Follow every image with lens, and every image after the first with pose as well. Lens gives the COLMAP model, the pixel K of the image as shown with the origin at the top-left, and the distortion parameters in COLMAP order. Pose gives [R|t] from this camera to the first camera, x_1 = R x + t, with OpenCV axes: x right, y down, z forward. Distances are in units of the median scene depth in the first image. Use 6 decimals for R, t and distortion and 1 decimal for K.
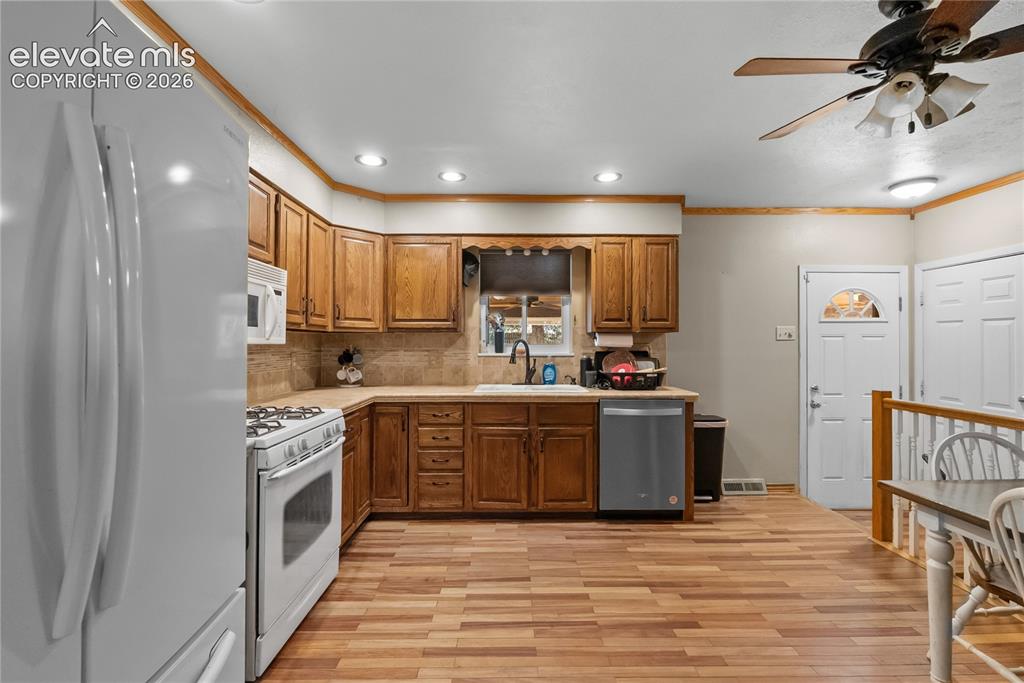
lens RADIAL K [[450.0, 0, 516.0], [0, 450.0, 341.4], [0, 0, 1]] dist [-0.001413, 0.000167]
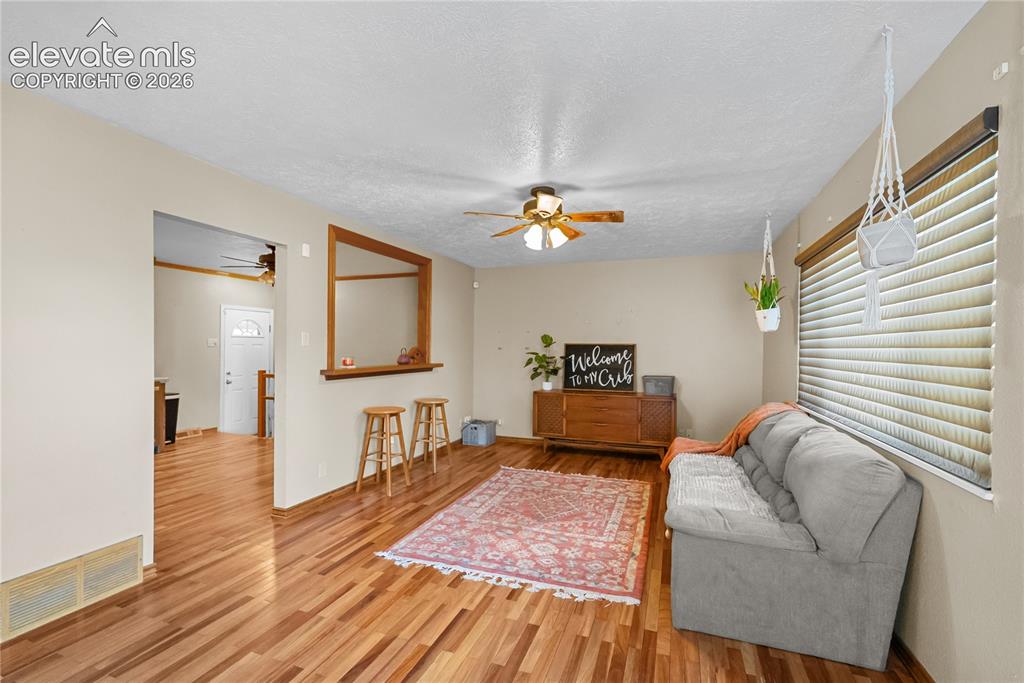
lens RADIAL K [[448.2, 0, 511.5], [0, 448.2, 348.4], [0, 0, 1]] dist [-0.003498, -0.000255]
pose [[0.363772, 0.004128, 0.931479, -0.697379], [-0.016554, 0.999861, 0.002033, -0.020388], [-0.931341, -0.016160, 0.363790, -0.828976]]
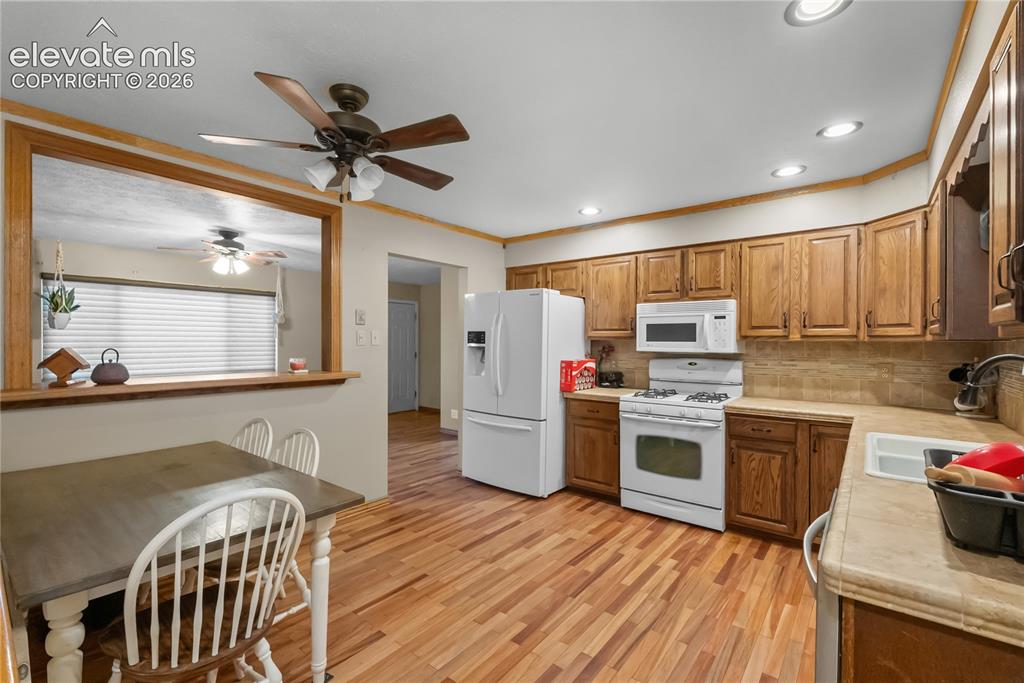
lens RADIAL K [[450.0, 0, 516.0], [0, 450.0, 341.4], [0, 0, 1]] dist [-0.001413, 0.000167]
pose [[-0.632875, -0.000851, -0.774253, 0.722339], [0.001910, 0.999995, -0.002661, -0.019822], [0.774251, -0.003163, -0.632870, 1.001983]]
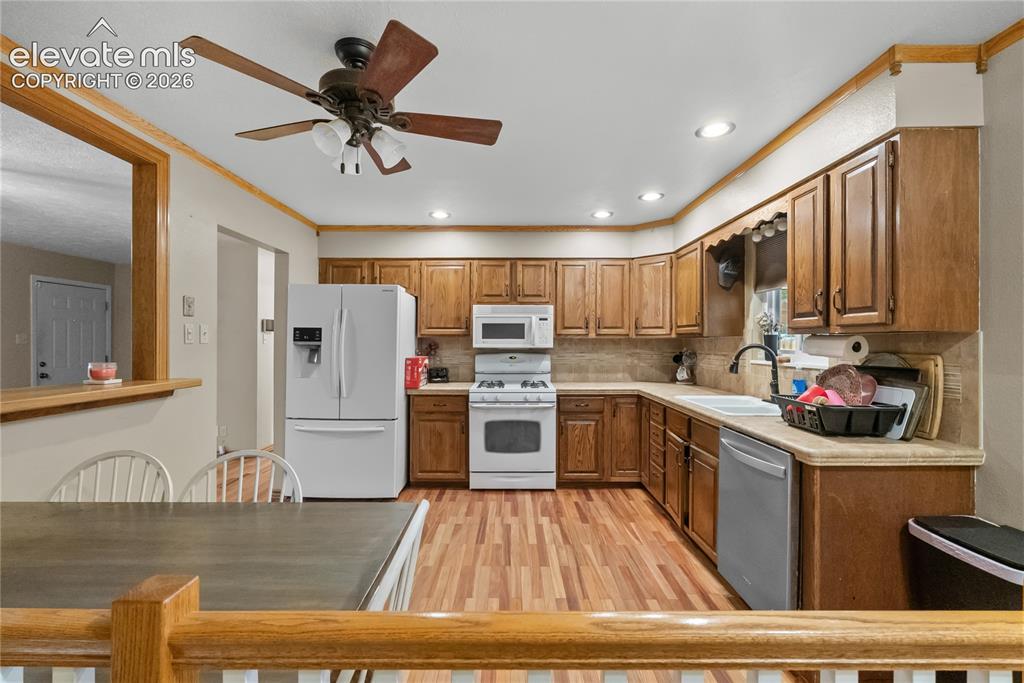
lens RADIAL K [[452.6, 0, 509.0], [0, 452.6, 339.1], [0, 0, 1]] dist [-0.000152, 0.000029]
pose [[-0.017285, -0.004700, -0.999840, 0.919917], [0.006939, 0.999964, -0.004820, -0.014583], [0.999827, -0.007021, -0.017252, 0.635365]]
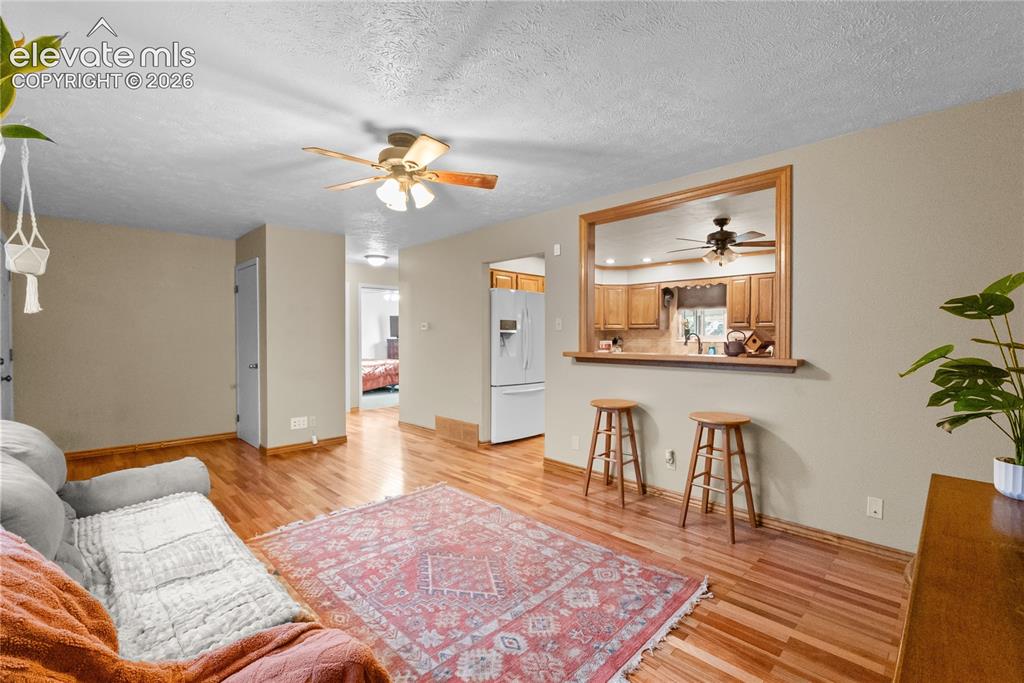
lens RADIAL K [[450.0, 0, 516.0], [0, 450.0, 341.4], [0, 0, 1]] dist [-0.001413, 0.000167]
pose [[0.696365, 0.013066, -0.717569, 0.948576], [0.001623, 0.999803, 0.019779, -0.009795], [0.717686, -0.014938, 0.696206, -0.957697]]
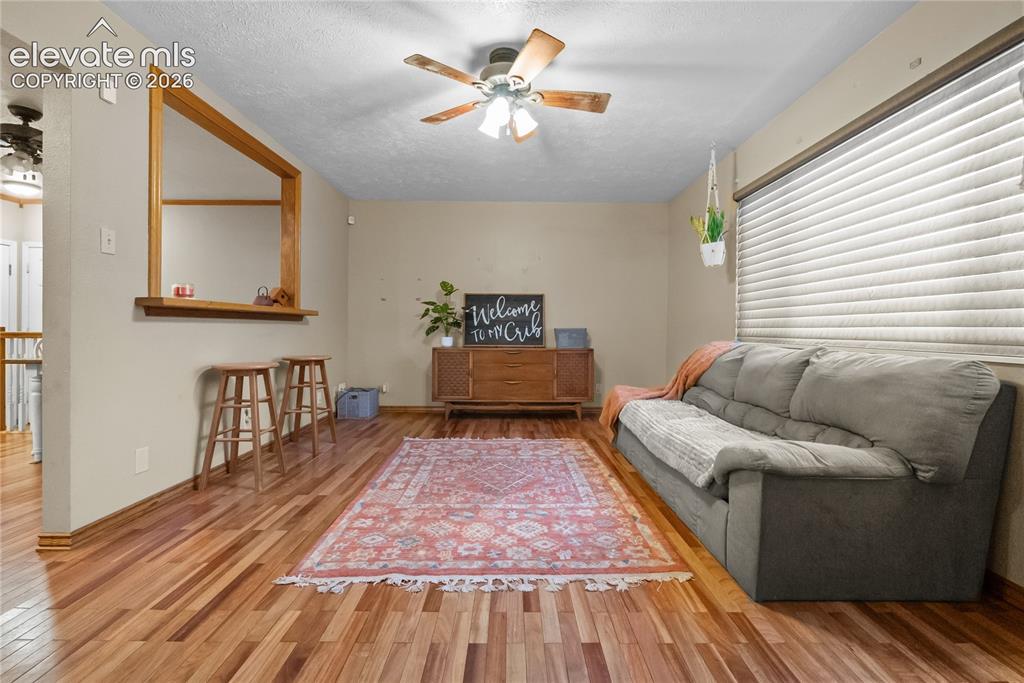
lens RADIAL K [[449.7, 0, 512.0], [0, 449.7, 330.8], [0, 0, 1]] dist [-0.003765, -0.000218]
pose [[0.009813, 0.000215, 0.999952, -0.504709], [-0.014116, 0.999900, -0.000076, 0.087335], [-0.999852, -0.014114, 0.009815, -0.556647]]
